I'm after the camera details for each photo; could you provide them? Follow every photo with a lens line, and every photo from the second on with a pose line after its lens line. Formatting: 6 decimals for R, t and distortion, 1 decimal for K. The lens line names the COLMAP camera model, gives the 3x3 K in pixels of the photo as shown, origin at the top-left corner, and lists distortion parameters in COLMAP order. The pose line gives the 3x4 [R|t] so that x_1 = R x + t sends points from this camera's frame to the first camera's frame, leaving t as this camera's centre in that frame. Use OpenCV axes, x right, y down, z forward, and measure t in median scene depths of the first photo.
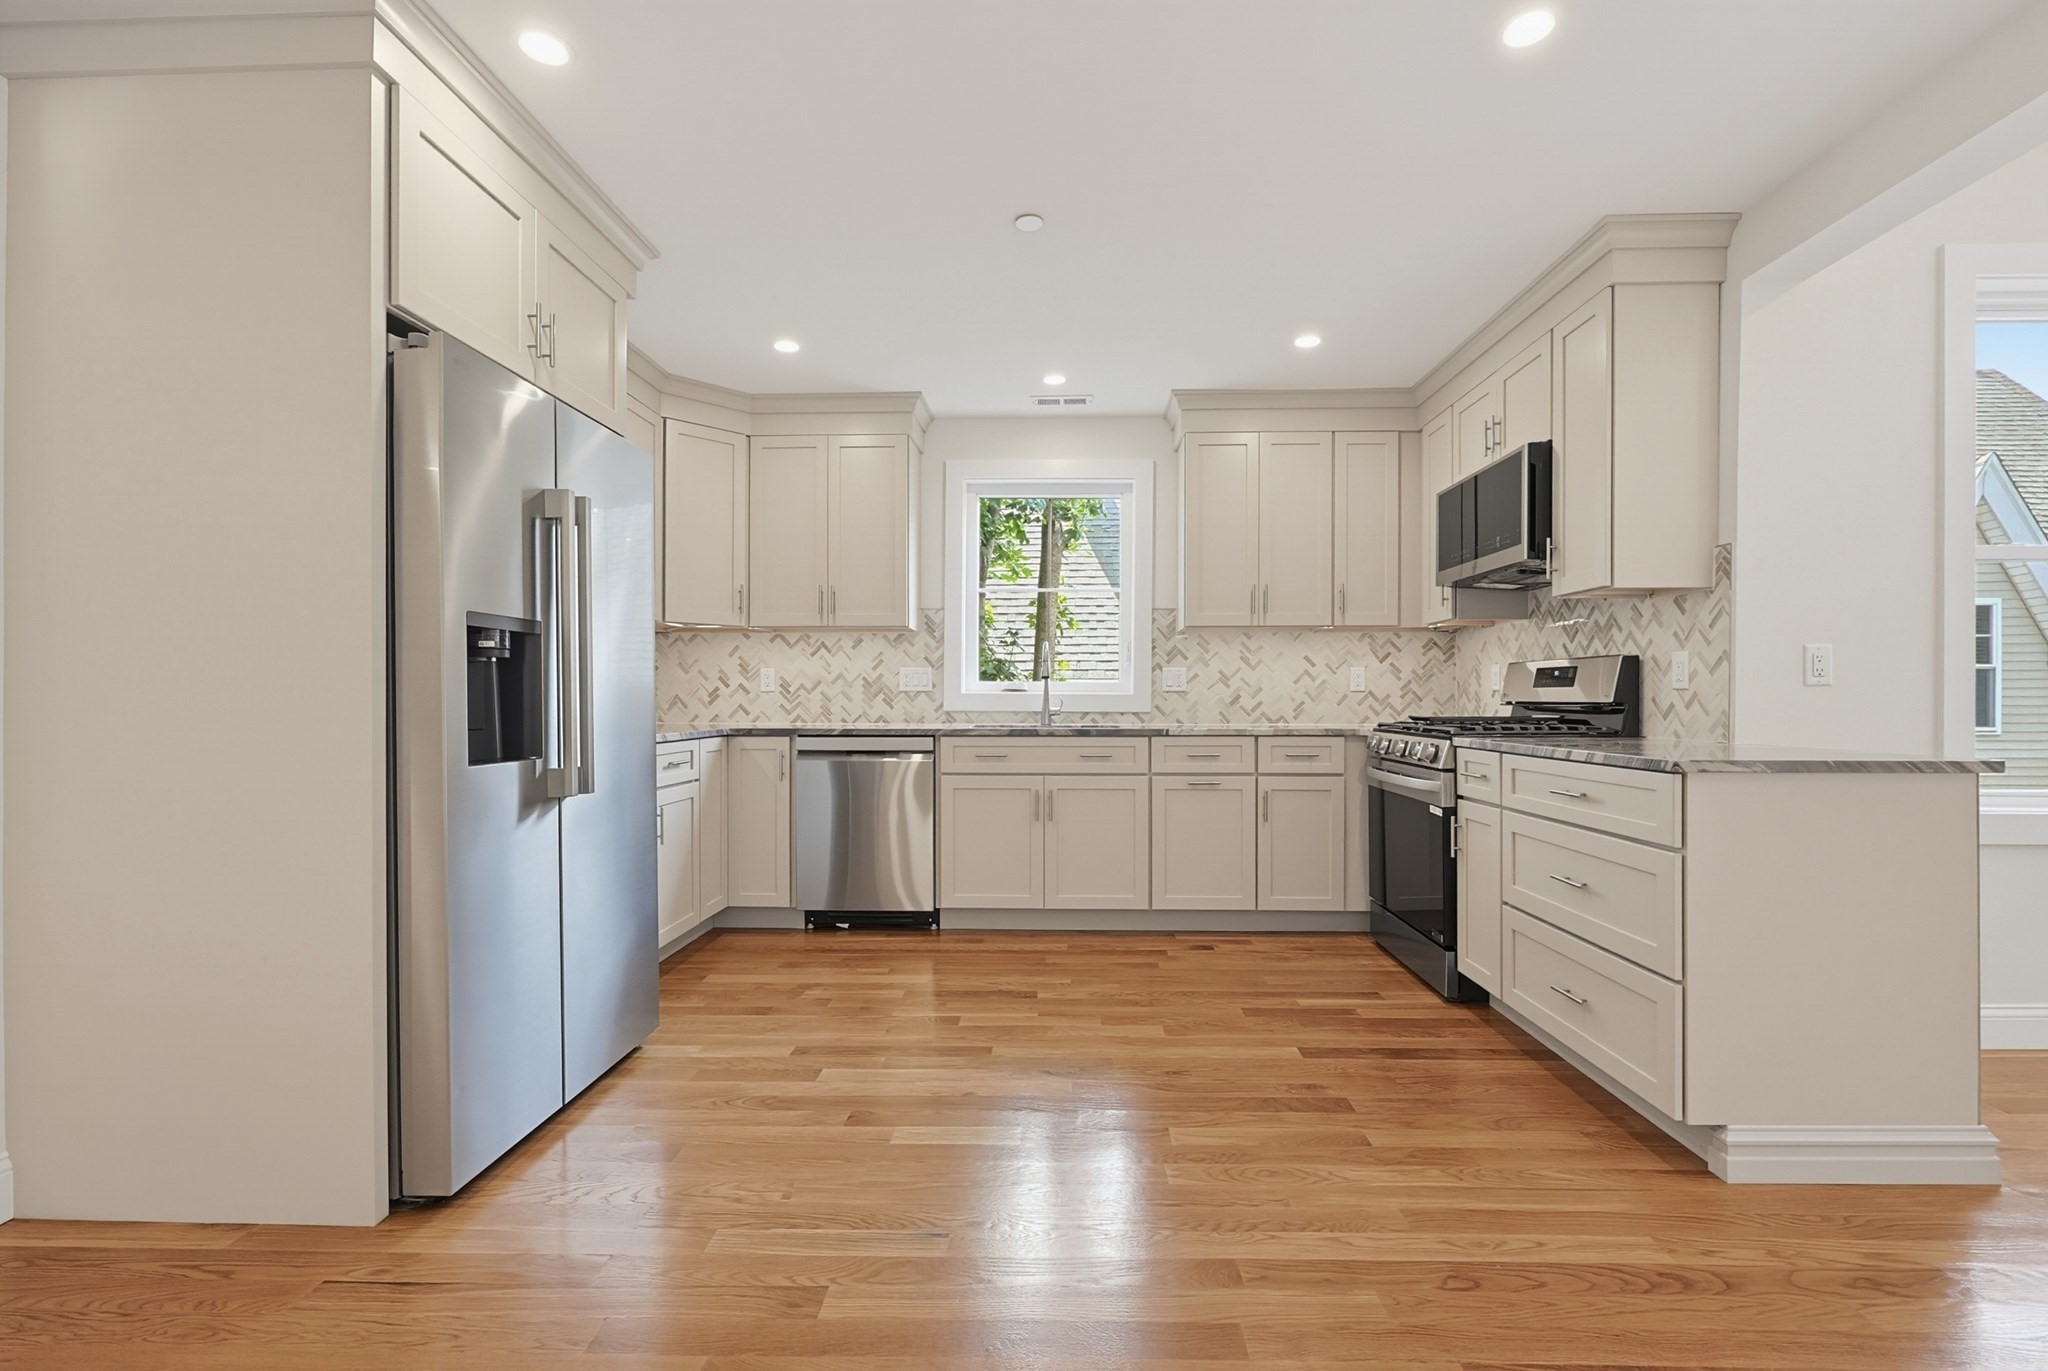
lens RADIAL K [[879.4, 0, 1037.2], [0, 879.4, 699.0], [0, 0, 1]] dist [-0.004820, -0.000350]
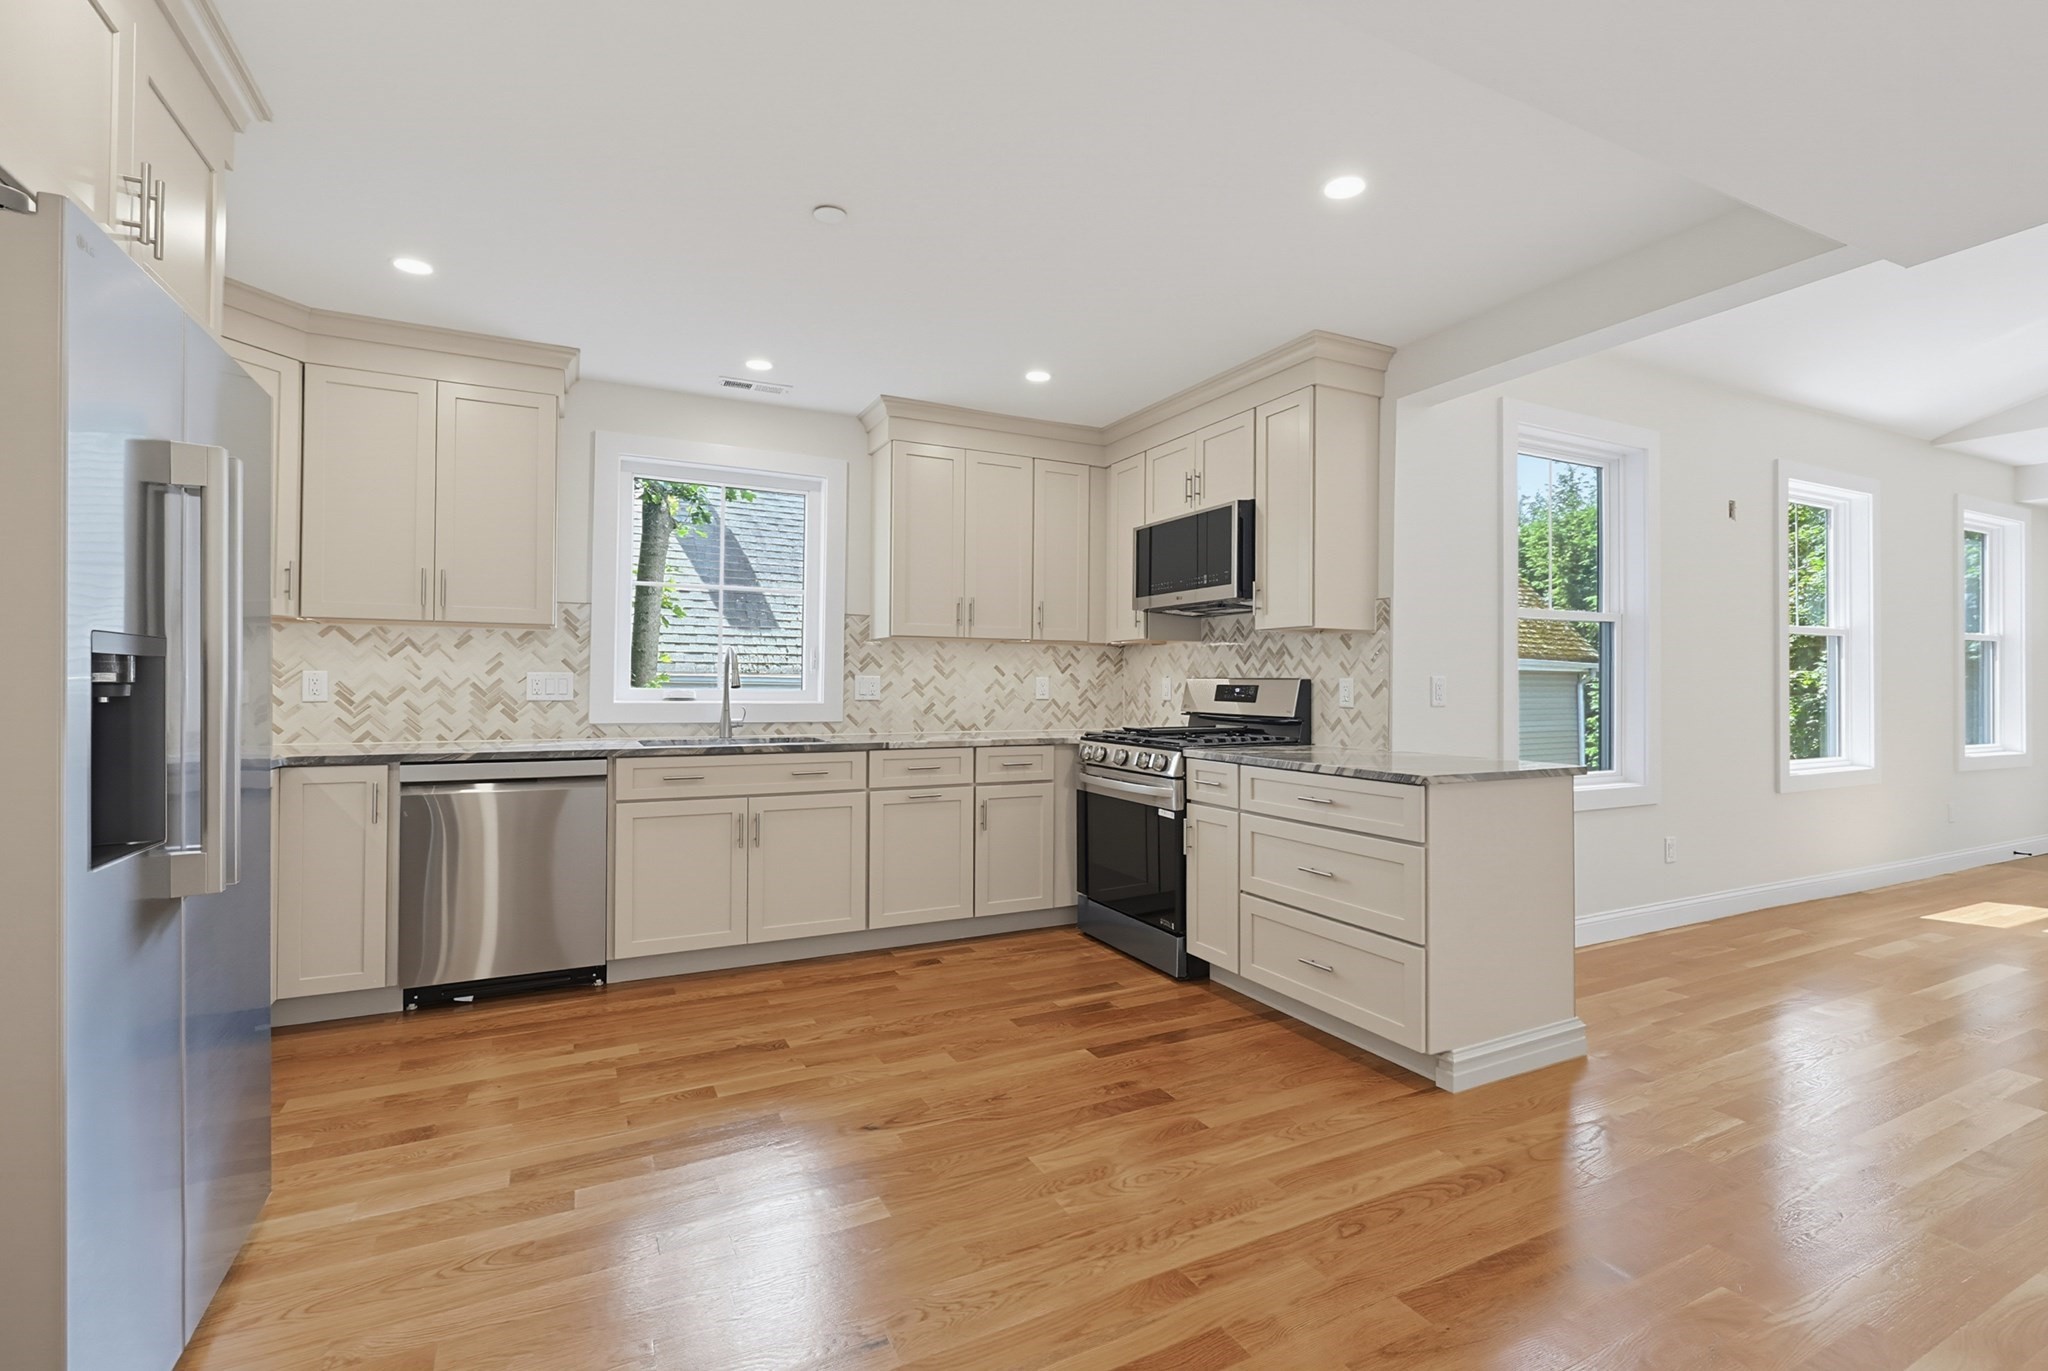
lens RADIAL K [[890.1, 0, 1050.7], [0, 890.1, 677.5], [0, 0, 1]] dist [-0.002033, 0.000405]
pose [[0.878931, 0.002216, 0.476943, -0.174171], [0.003339, 0.999936, -0.010799, -0.028416], [-0.476937, 0.011084, 0.878868, 0.045798]]
